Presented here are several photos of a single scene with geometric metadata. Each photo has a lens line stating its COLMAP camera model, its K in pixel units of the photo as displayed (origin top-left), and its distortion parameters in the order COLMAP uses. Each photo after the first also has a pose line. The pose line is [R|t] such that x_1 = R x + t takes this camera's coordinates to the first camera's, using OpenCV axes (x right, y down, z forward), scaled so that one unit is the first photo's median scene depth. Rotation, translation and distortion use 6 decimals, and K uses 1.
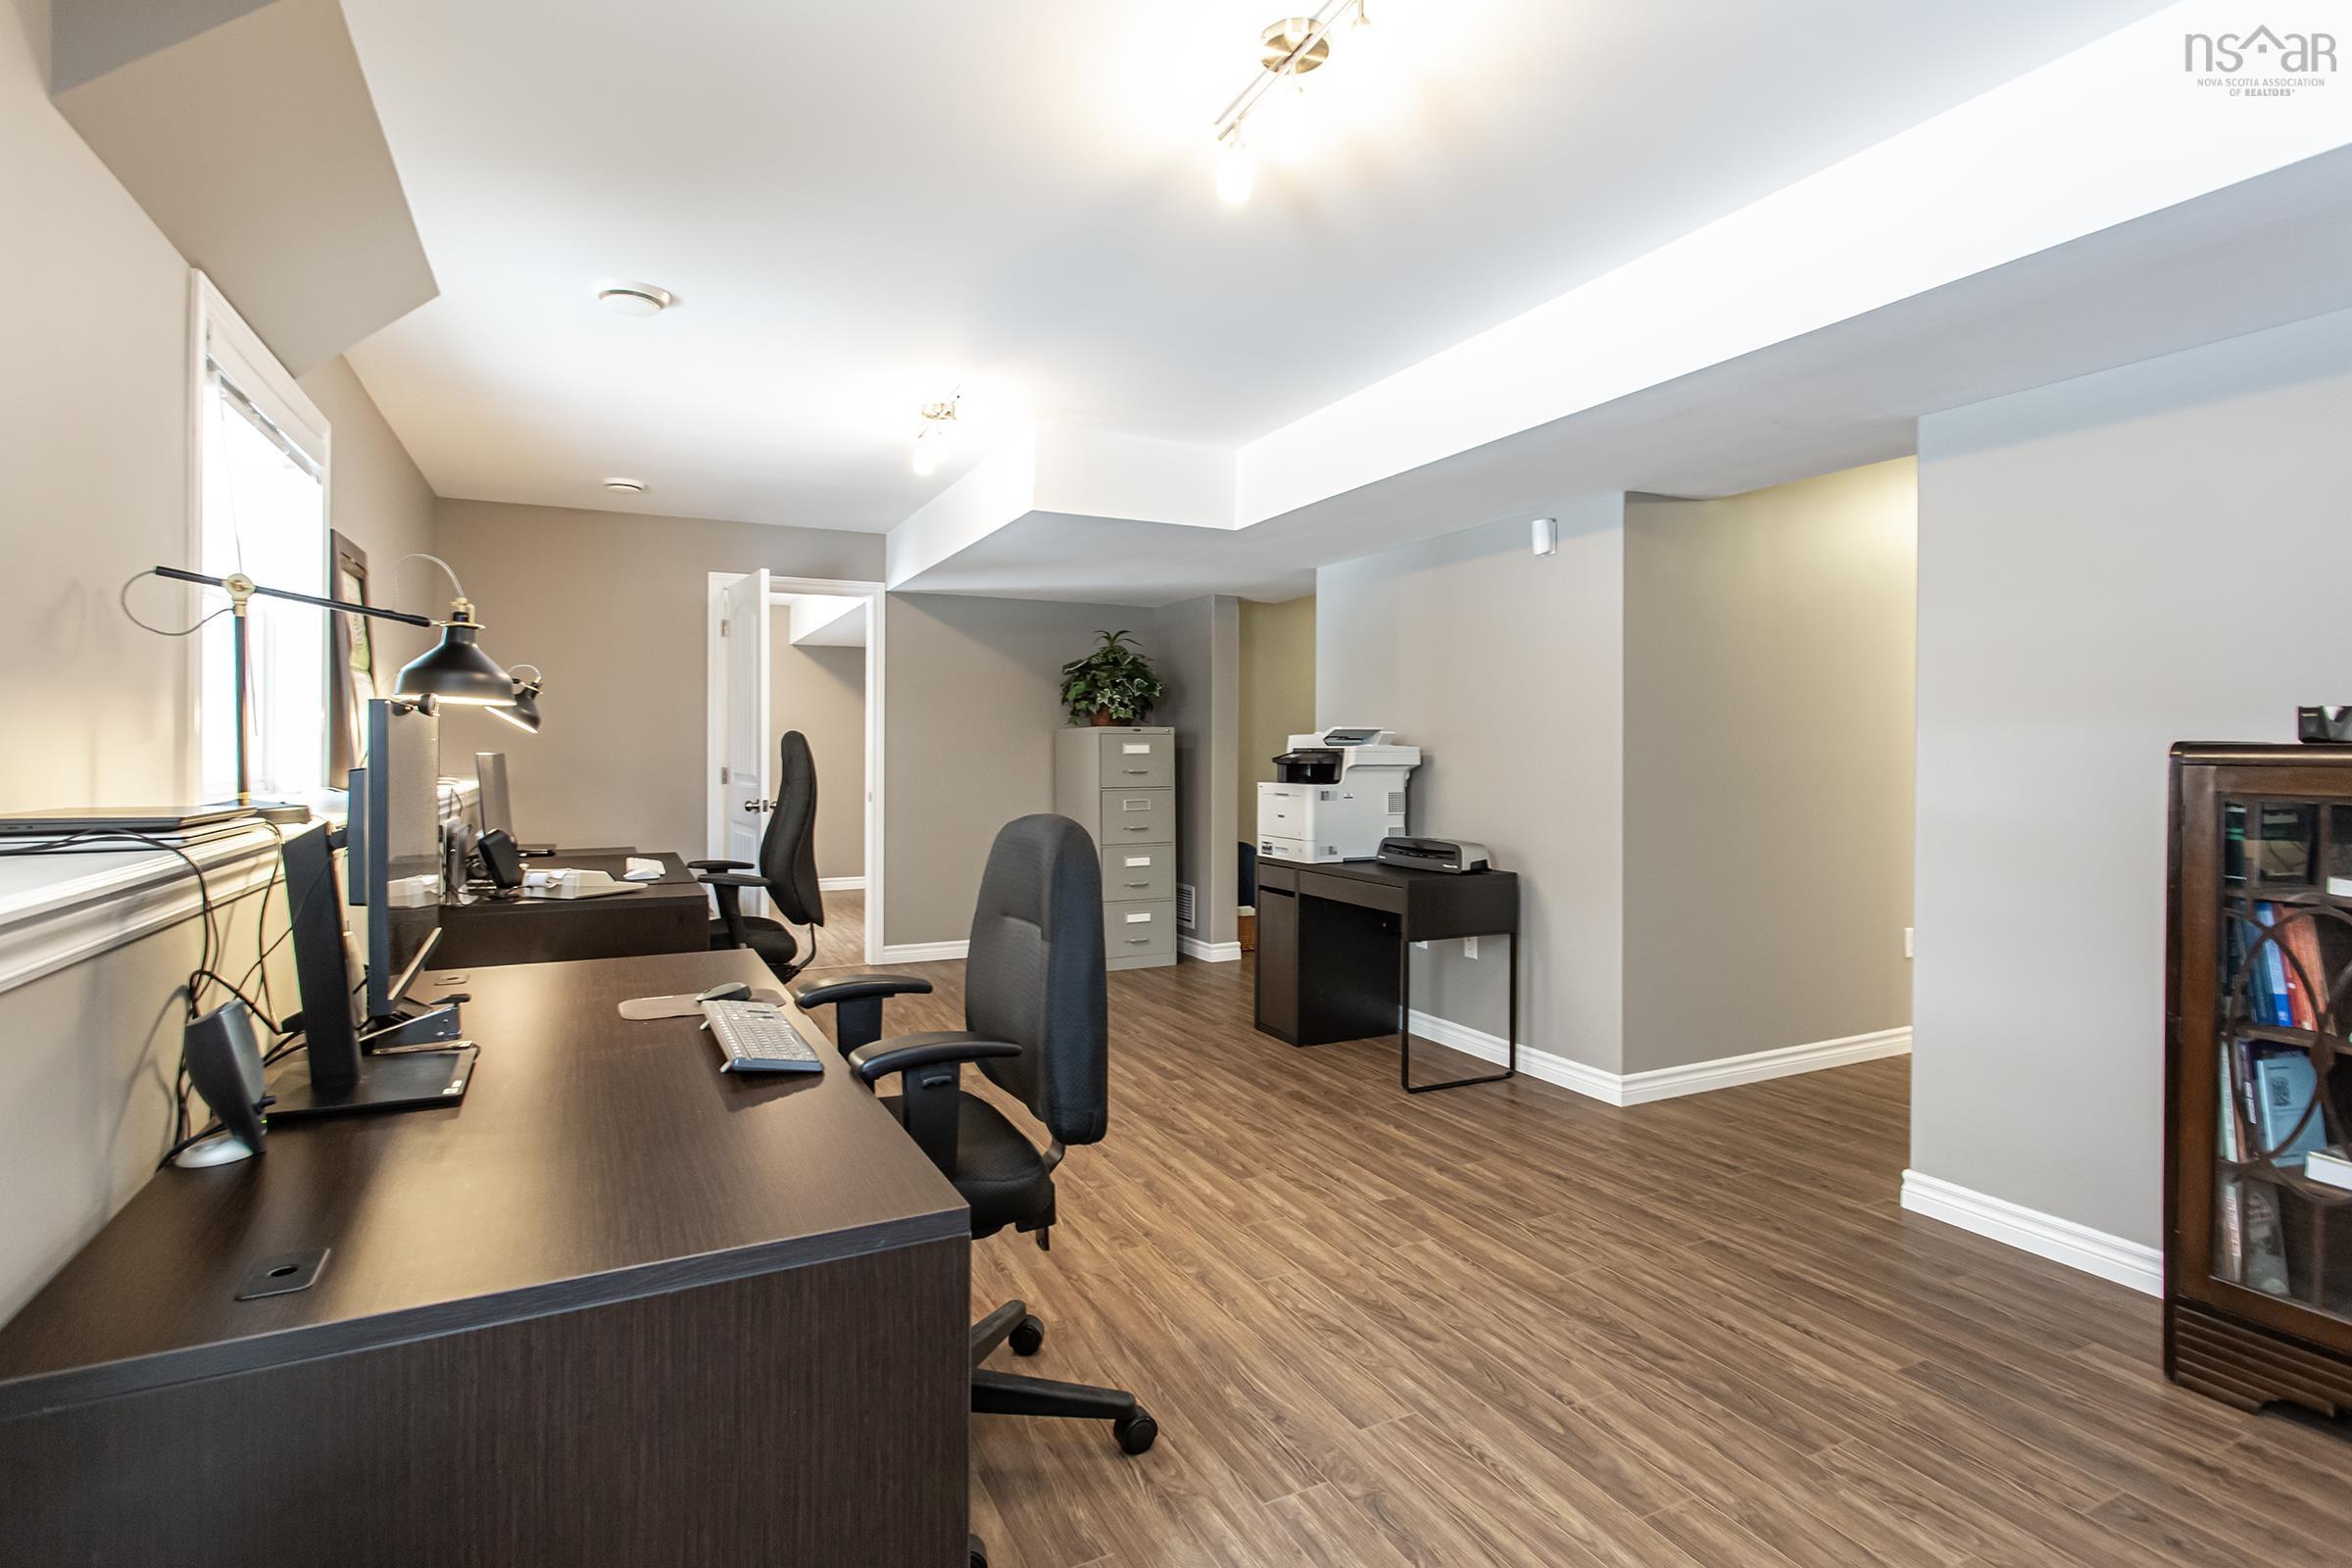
lens RADIAL K [[1144.1, 0, 1183.6], [0, 1144.1, 782.3], [0, 0, 1]] dist [0.002560, 0.000156]
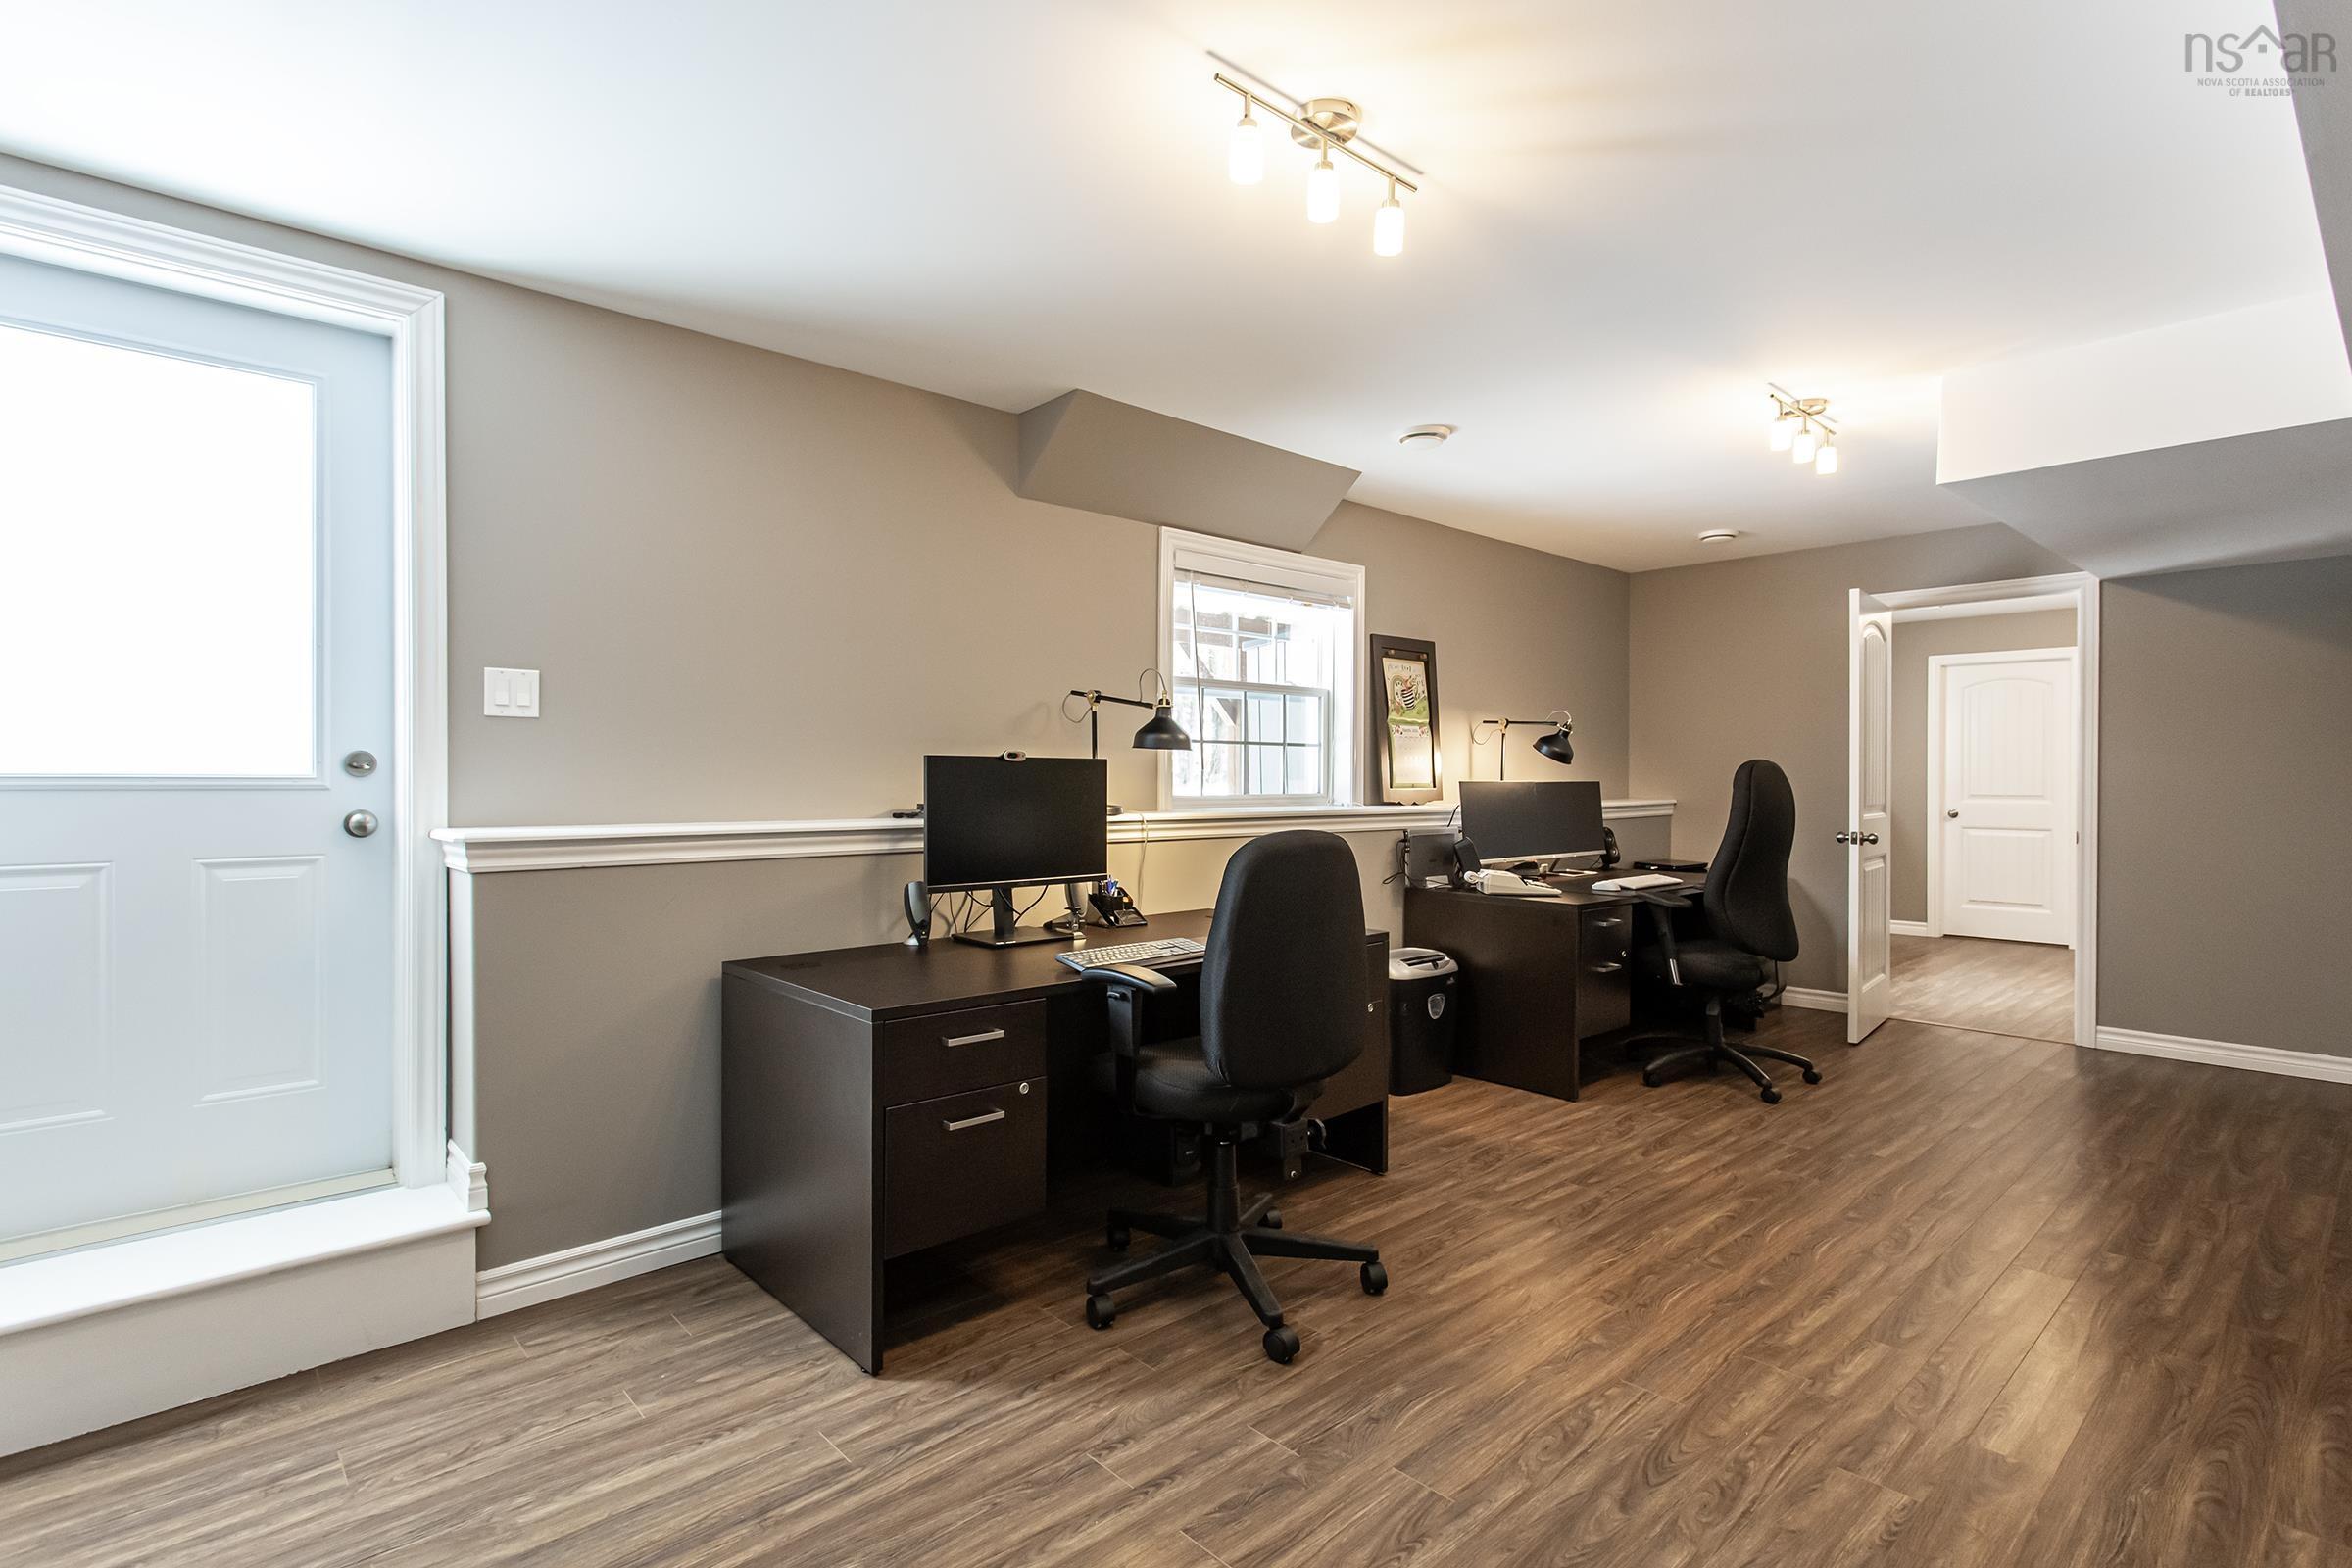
lens RADIAL K [[1144.1, 0, 1186.5], [0, 1144.1, 789.0], [0, 0, 1]] dist [0.002560, 0.000156]
pose [[0.262373, 0.001750, -0.964965, 0.760758], [-0.026041, 0.999647, -0.005268, -0.001402], [0.964615, 0.026510, 0.262326, 0.406304]]
